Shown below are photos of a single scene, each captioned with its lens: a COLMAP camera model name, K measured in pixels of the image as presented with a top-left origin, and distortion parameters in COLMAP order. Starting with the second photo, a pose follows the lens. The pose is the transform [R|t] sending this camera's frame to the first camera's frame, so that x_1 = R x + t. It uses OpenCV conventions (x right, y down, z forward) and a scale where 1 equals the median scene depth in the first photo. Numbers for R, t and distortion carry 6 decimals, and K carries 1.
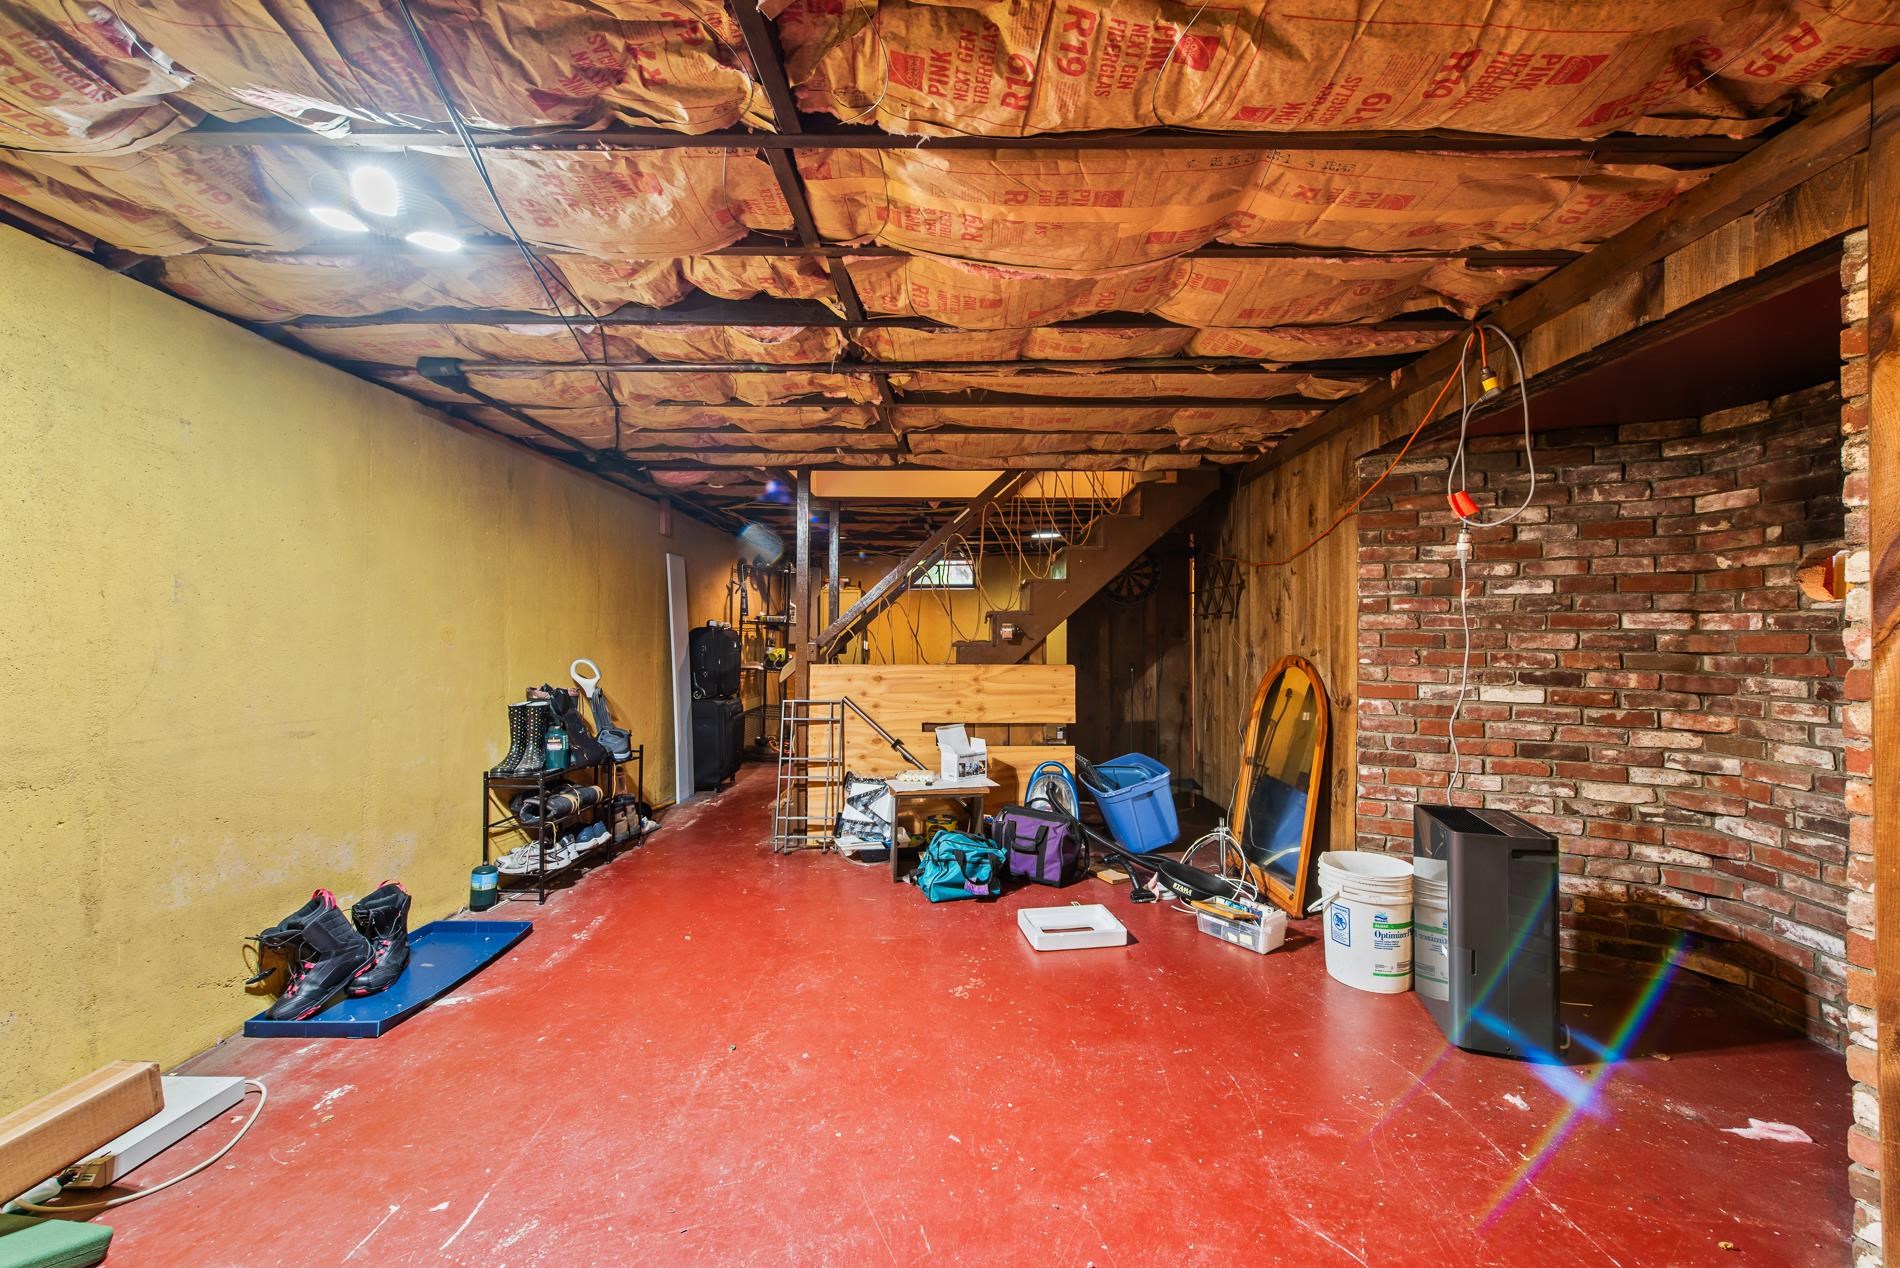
lens RADIAL K [[745.0, 0, 965.1], [0, 745.0, 629.7], [0, 0, 1]] dist [0.002068, 0.000218]
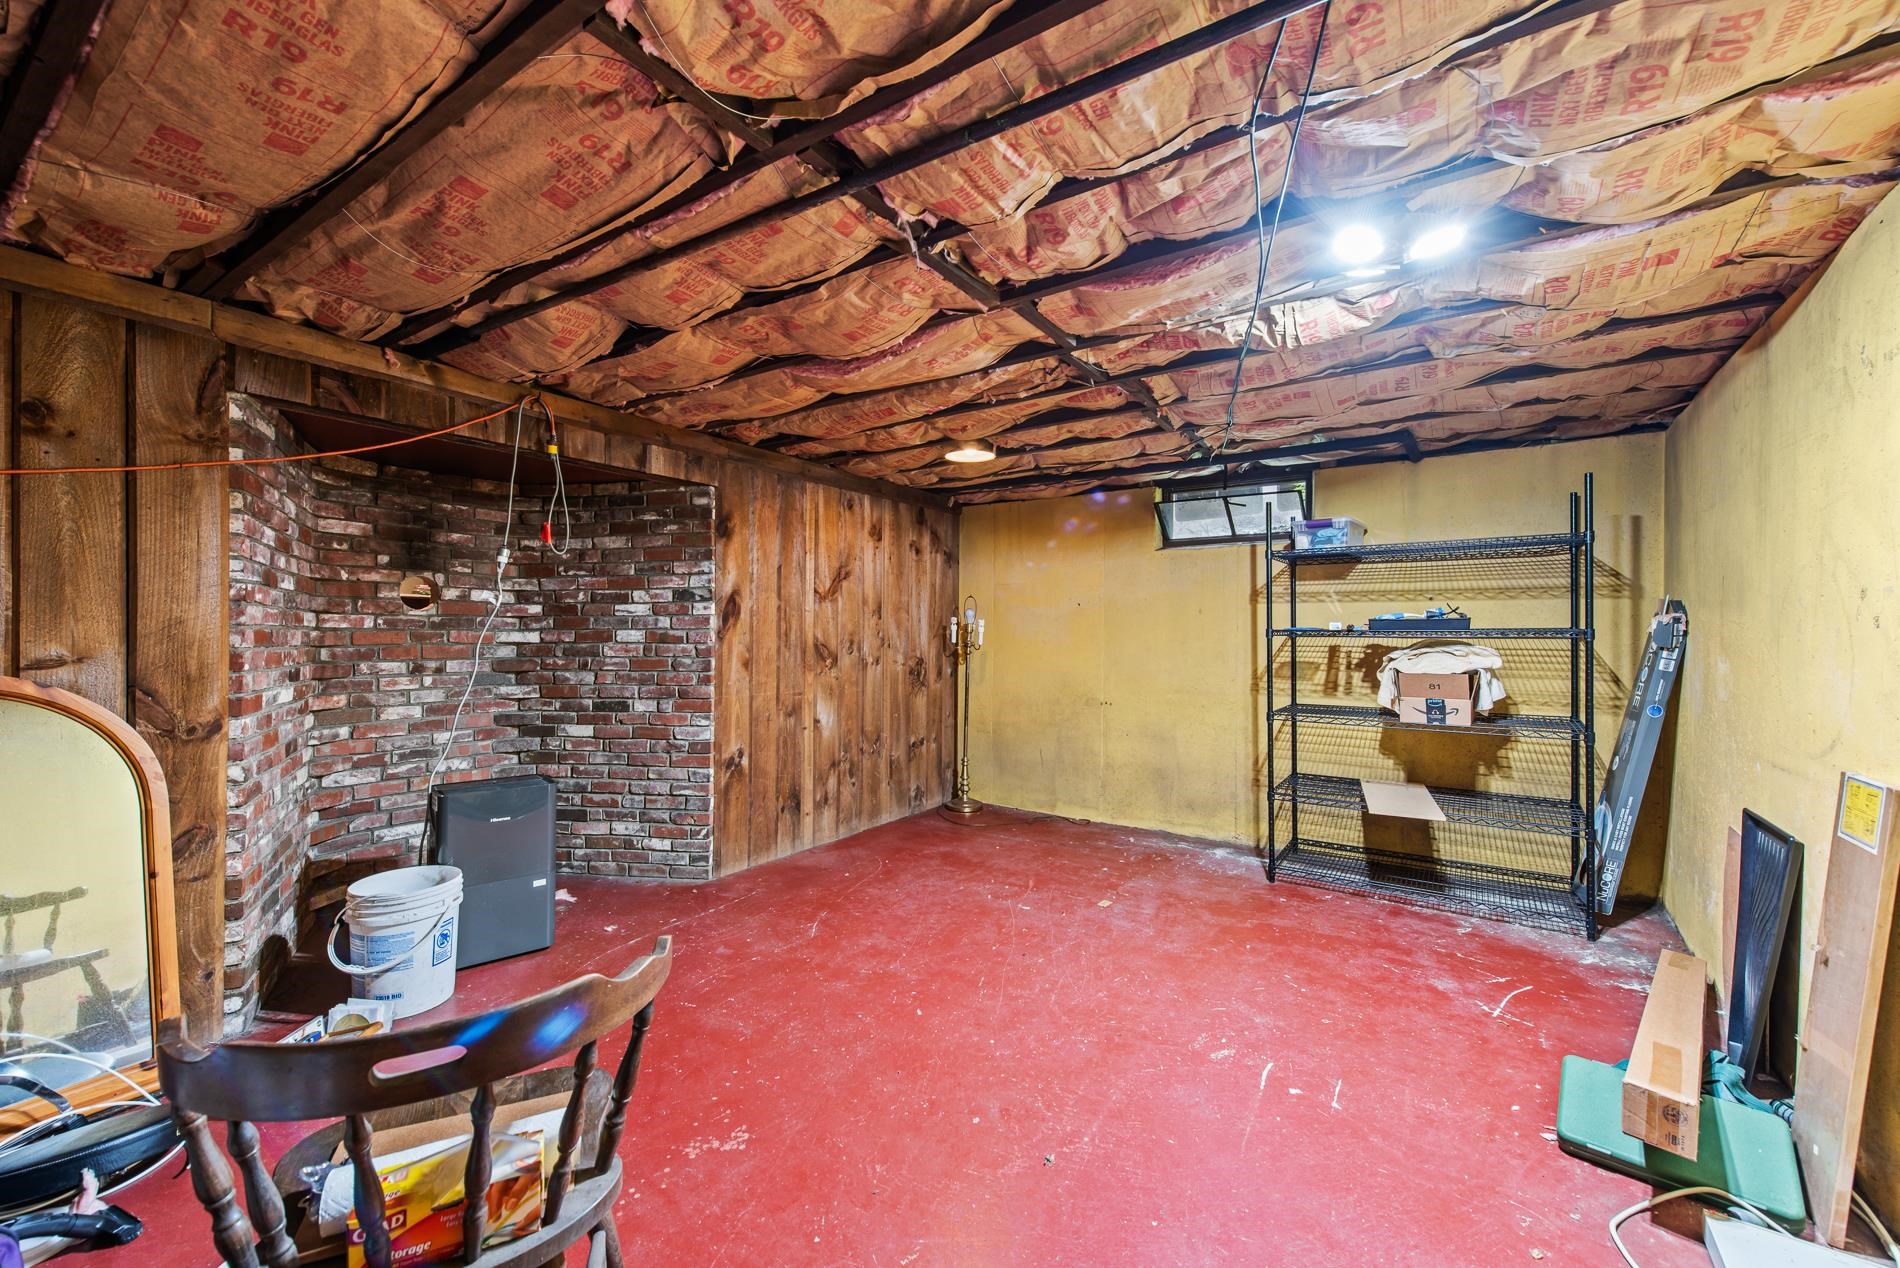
lens RADIAL K [[745.0, 0, 960.6], [0, 745.0, 633.8], [0, 0, 1]] dist [0.002068, 0.000218]
pose [[-0.836582, -0.007100, 0.547796, -0.619397], [-0.009951, 0.999948, -0.002237, 0.003653], [-0.547752, -0.007323, -0.836609, 1.604854]]
